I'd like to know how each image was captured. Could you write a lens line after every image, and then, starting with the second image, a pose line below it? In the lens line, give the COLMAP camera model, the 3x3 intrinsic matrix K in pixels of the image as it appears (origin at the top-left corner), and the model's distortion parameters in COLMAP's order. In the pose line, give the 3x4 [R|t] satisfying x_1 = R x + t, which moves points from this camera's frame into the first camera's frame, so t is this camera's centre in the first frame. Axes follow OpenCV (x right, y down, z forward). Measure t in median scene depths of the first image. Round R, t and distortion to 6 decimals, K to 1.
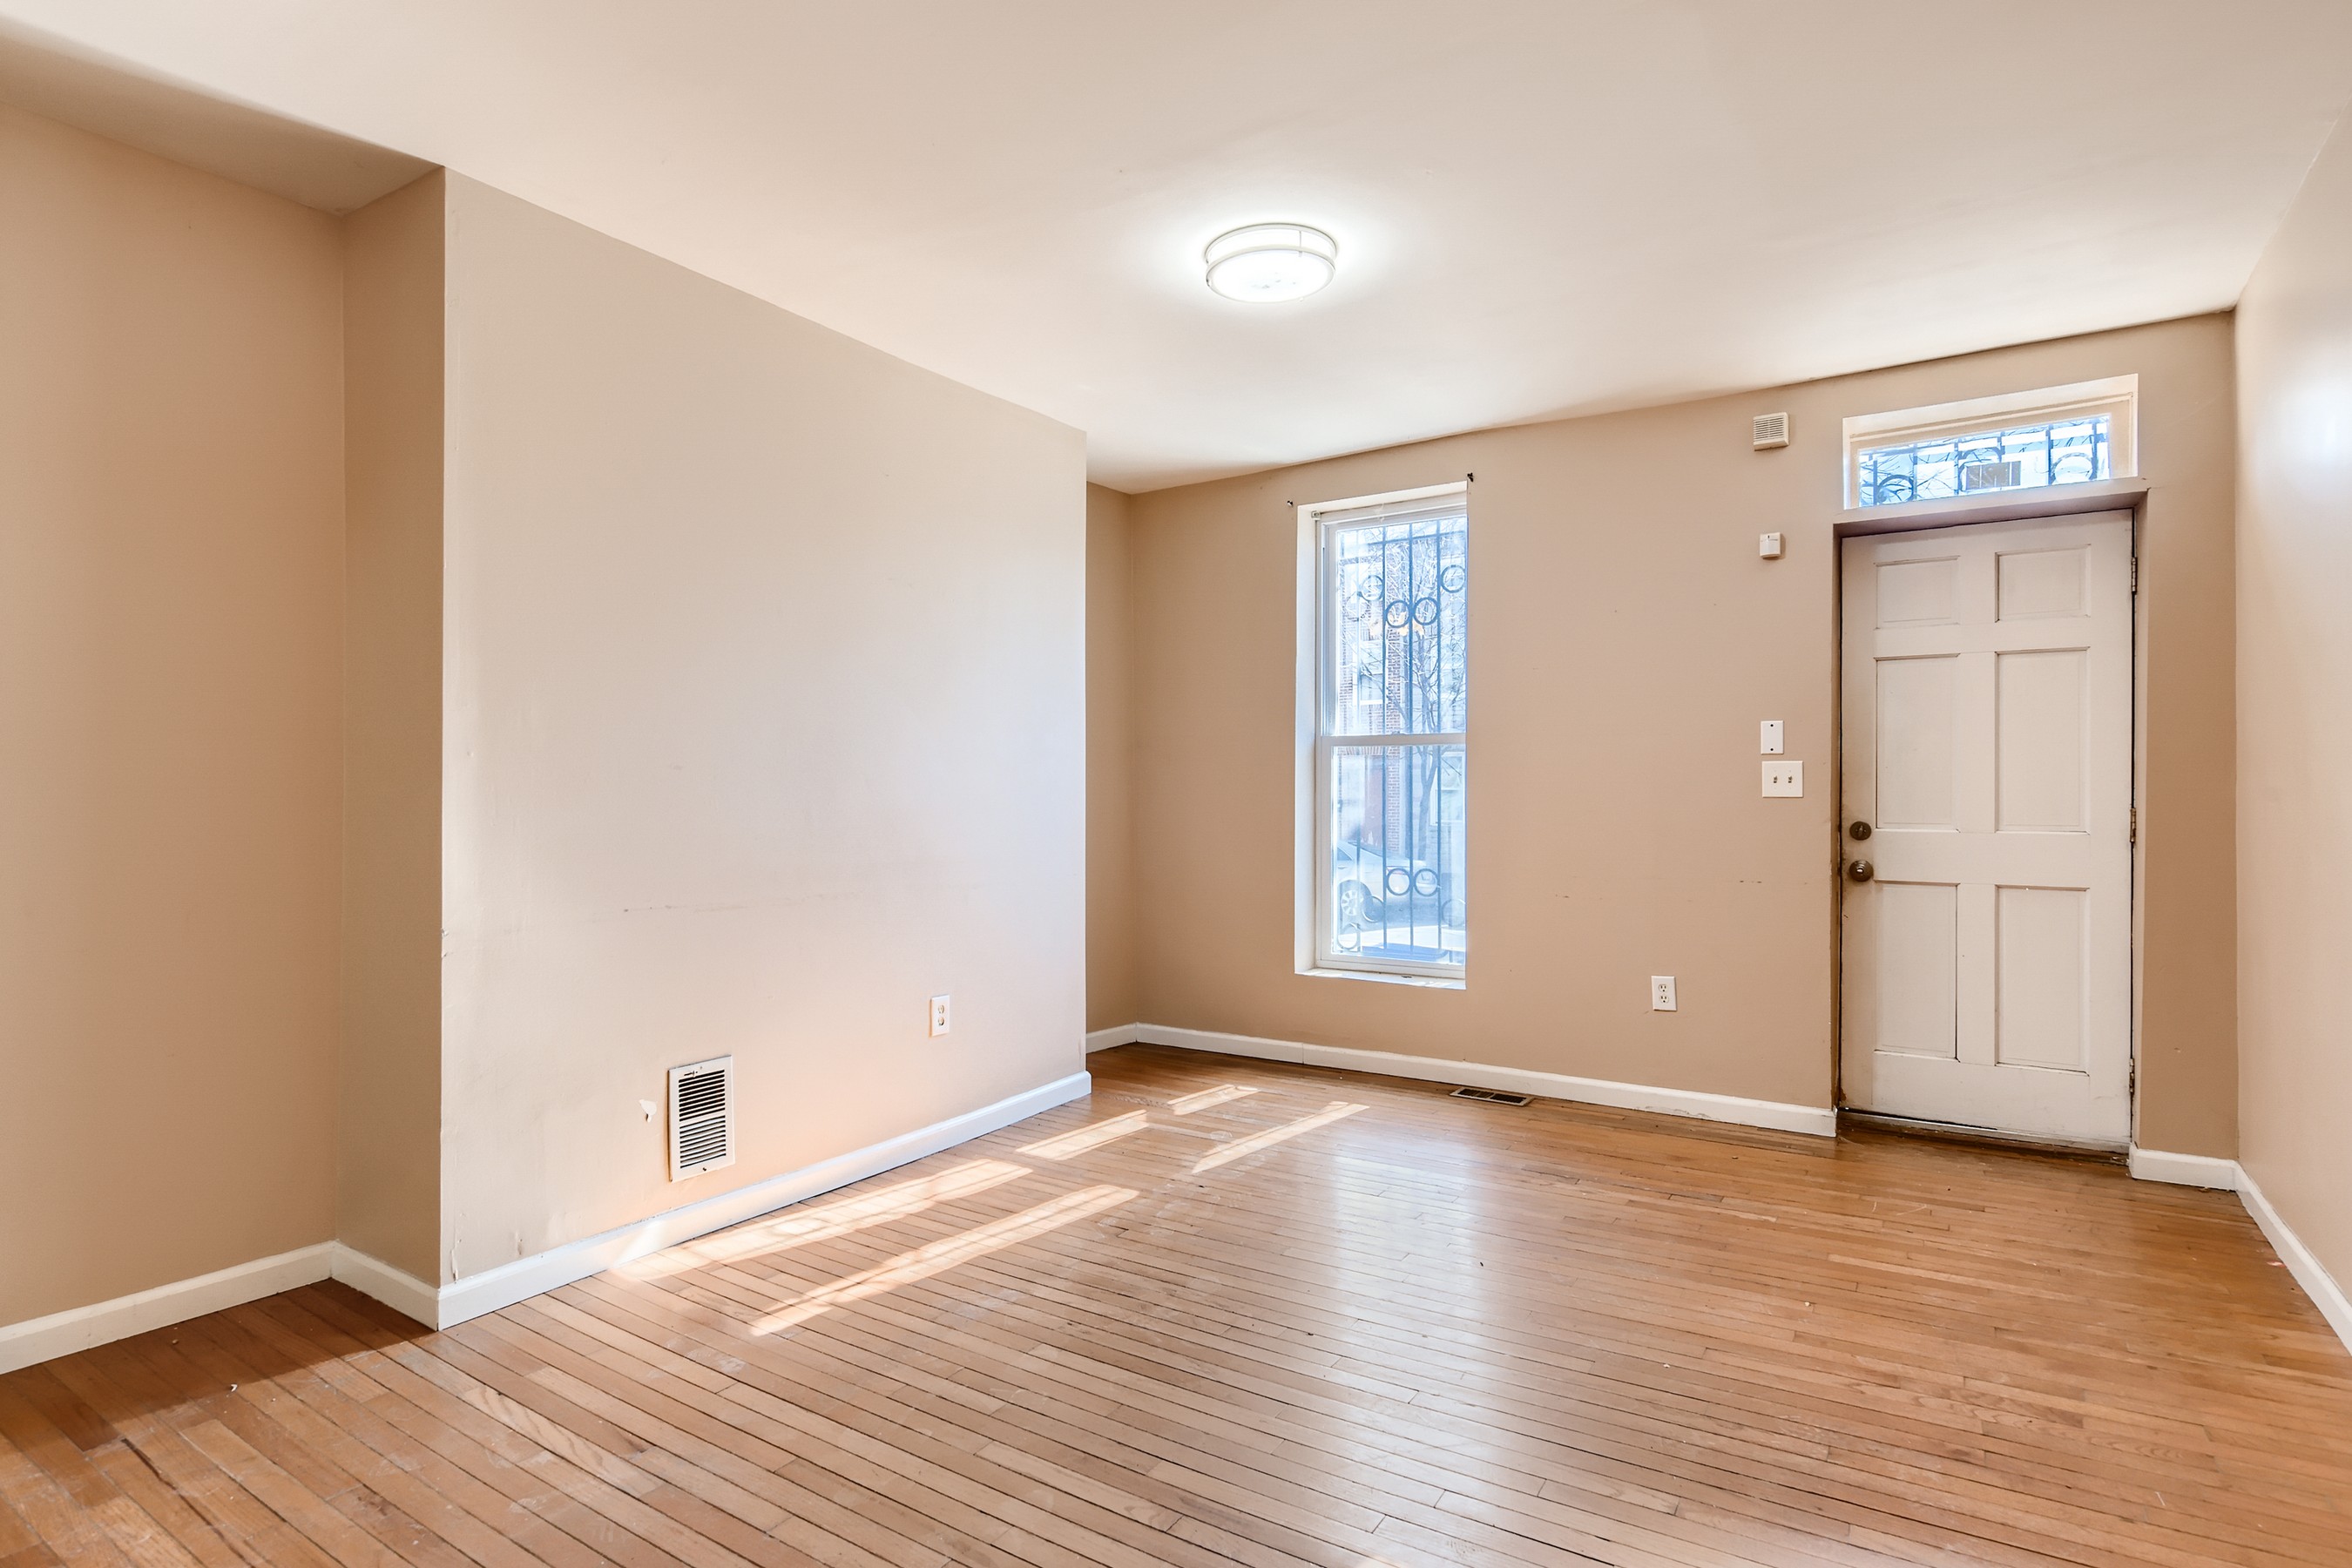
lens RADIAL K [[1205.5, 0, 1192.7], [0, 1205.5, 779.3], [0, 0, 1]] dist [0.003920, 0.001069]
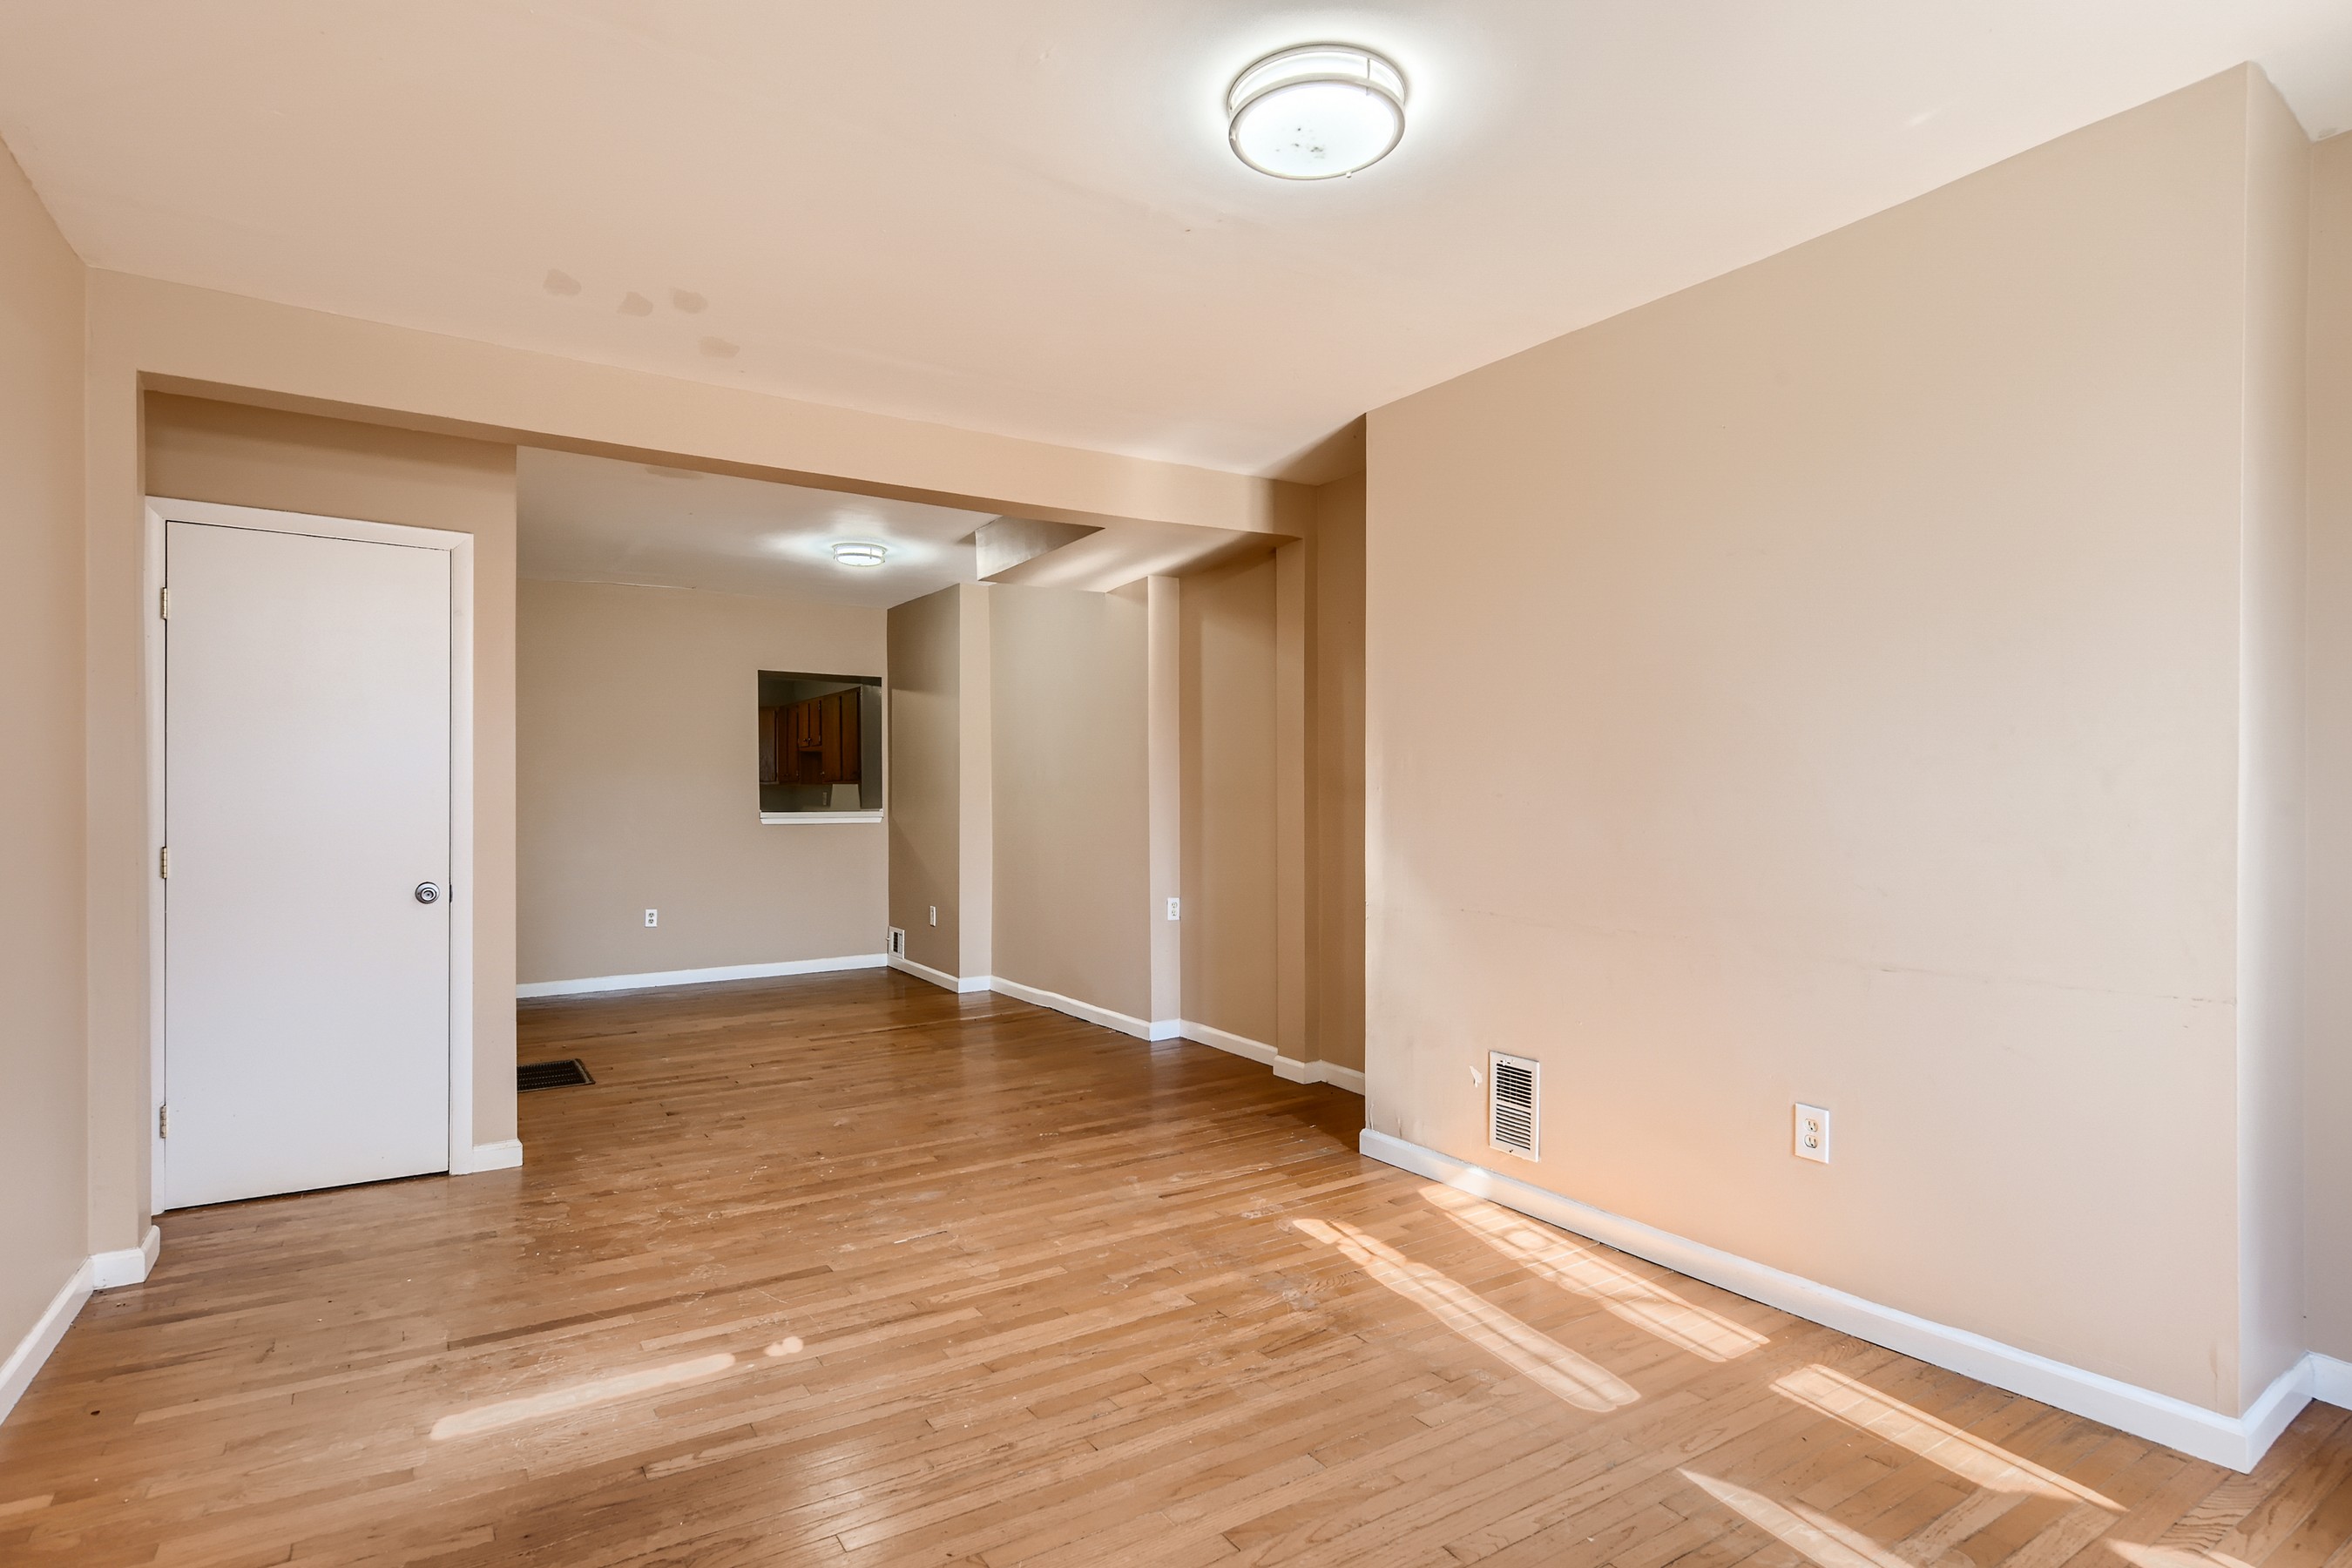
lens RADIAL K [[1197.0, 0, 1195.2], [0, 1197.0, 794.0], [0, 0, 1]] dist [0.001374, 0.001086]
pose [[-0.406051, -0.000037, -0.913851, 0.616124], [0.007387, 0.999967, -0.003323, -0.009506], [0.913821, -0.008099, -0.406037, 0.979635]]
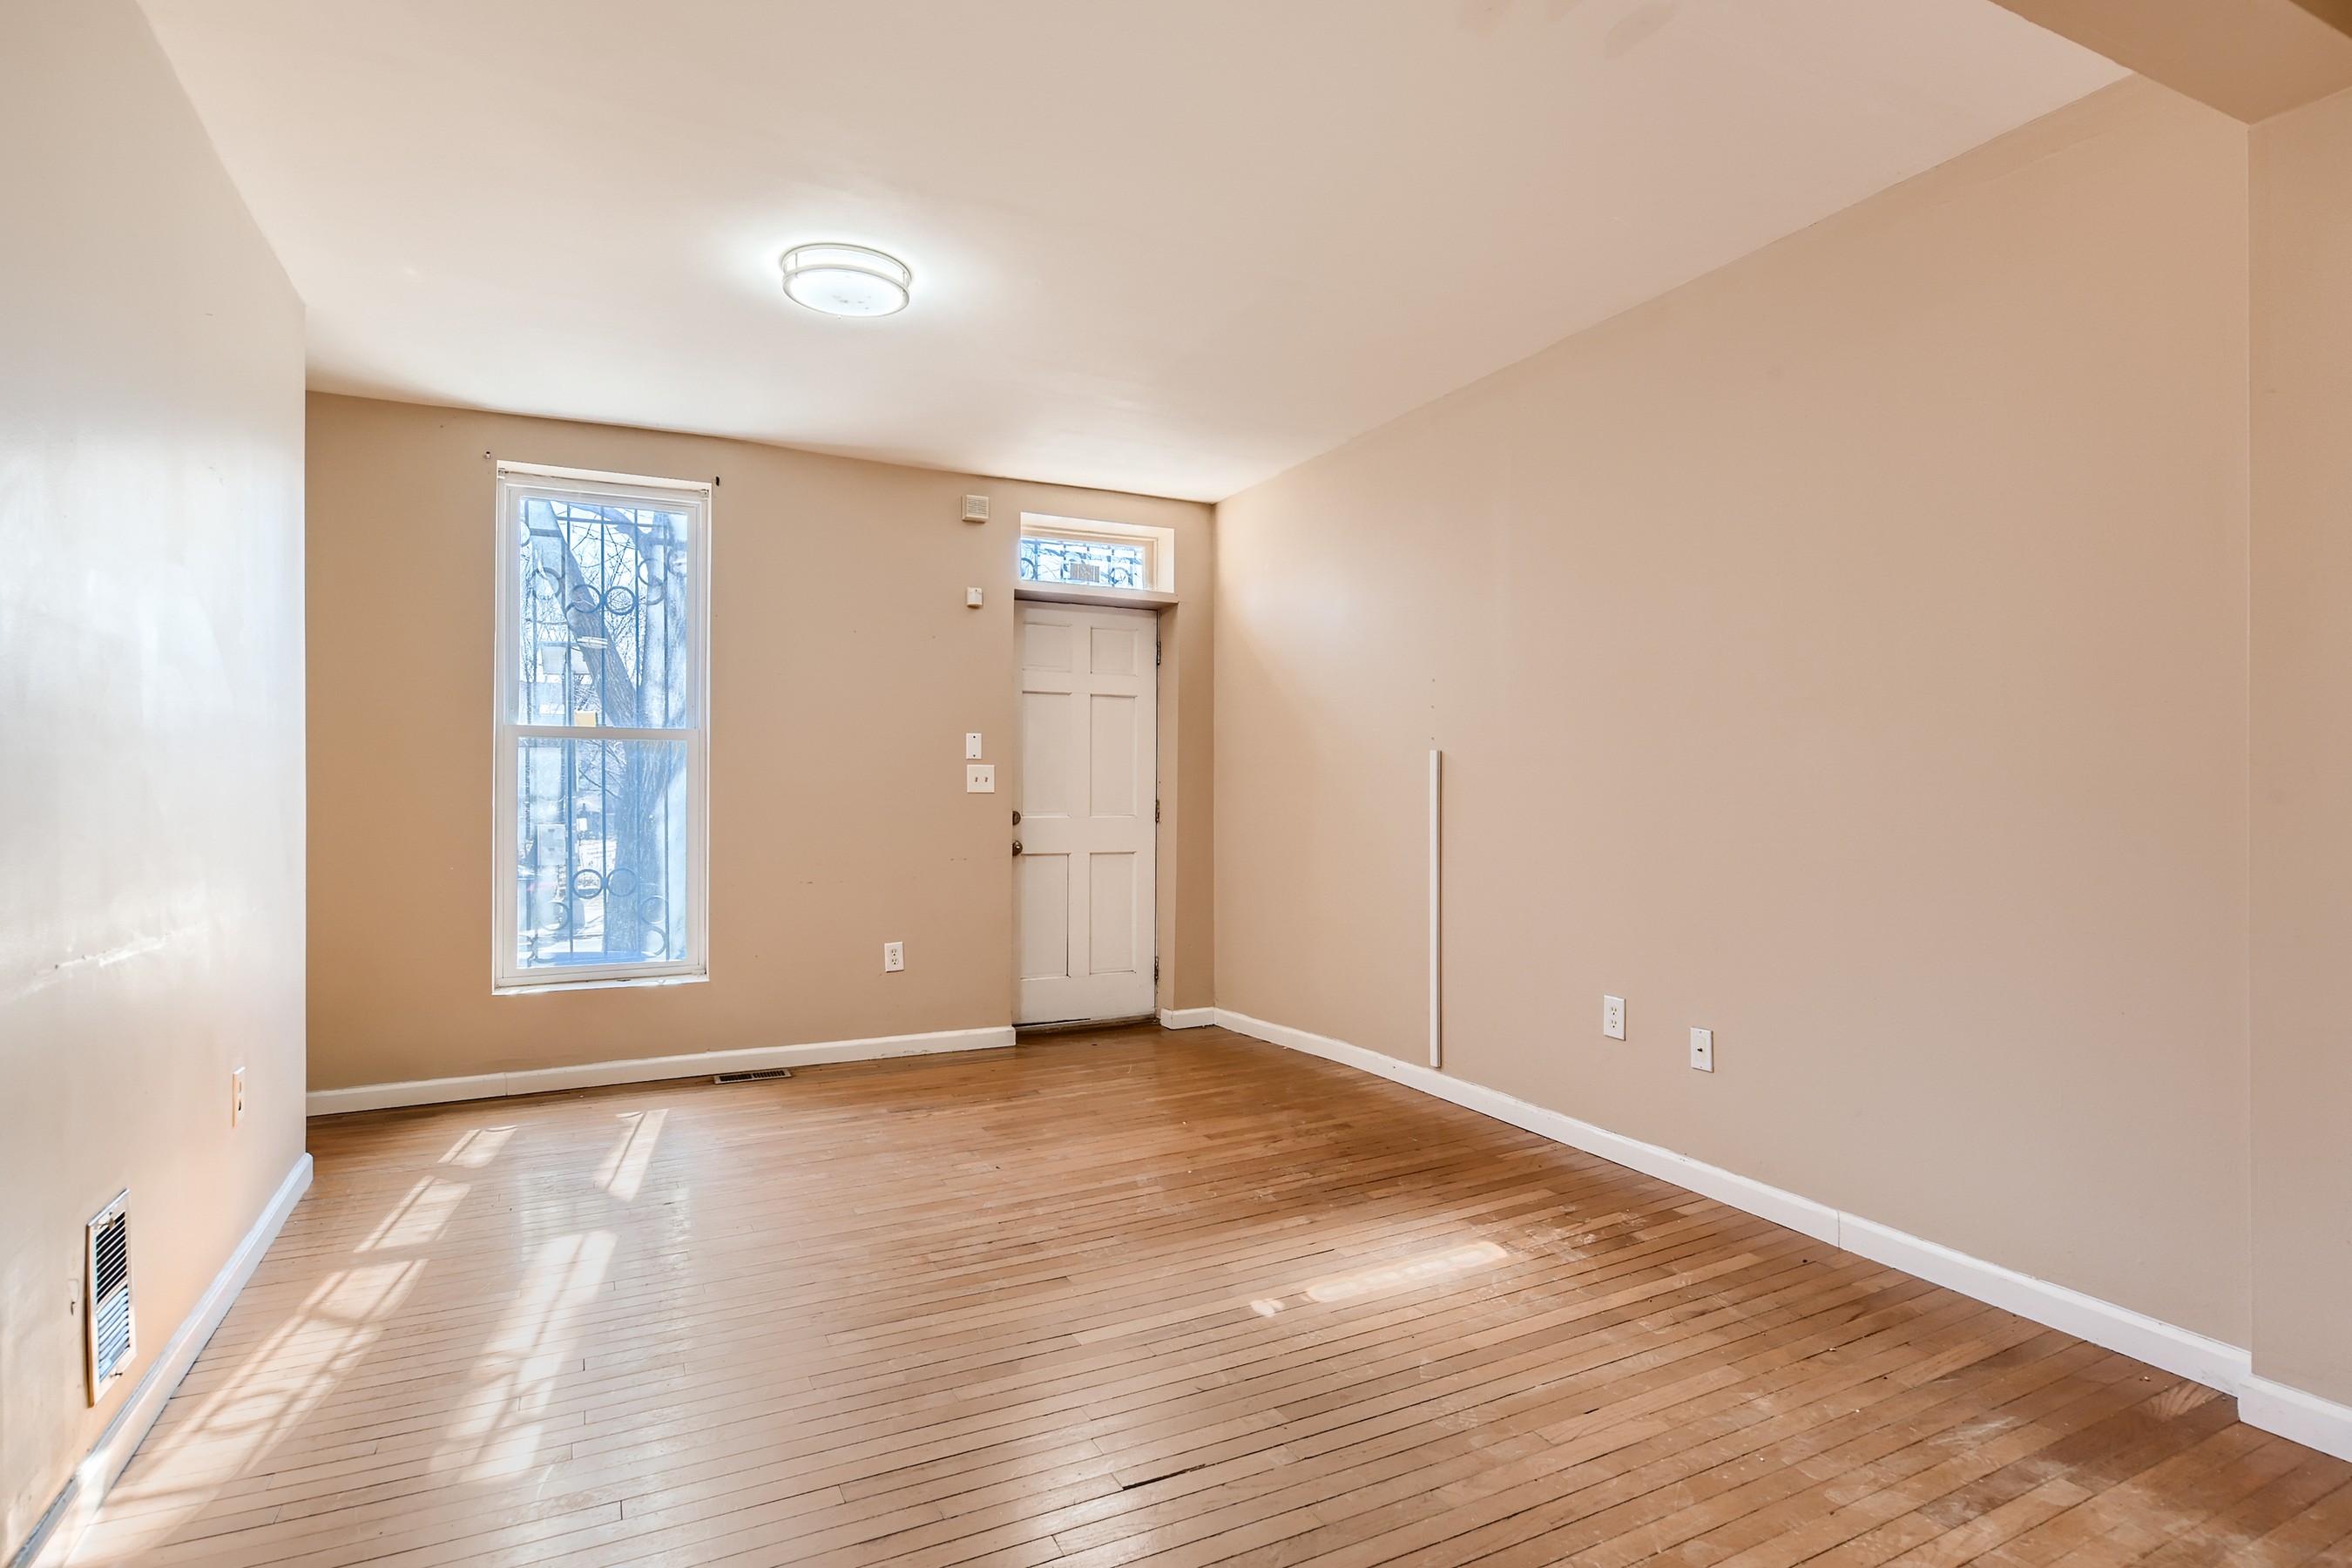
lens RADIAL K [[1197.0, 0, 1195.2], [0, 1197.0, 794.0], [0, 0, 1]] dist [0.001374, 0.001086]
pose [[0.496342, 0.003809, 0.868119, -0.548909], [-0.006671, 0.999978, -0.000574, 0.016369], [-0.868101, -0.005506, 0.496356, 0.171428]]
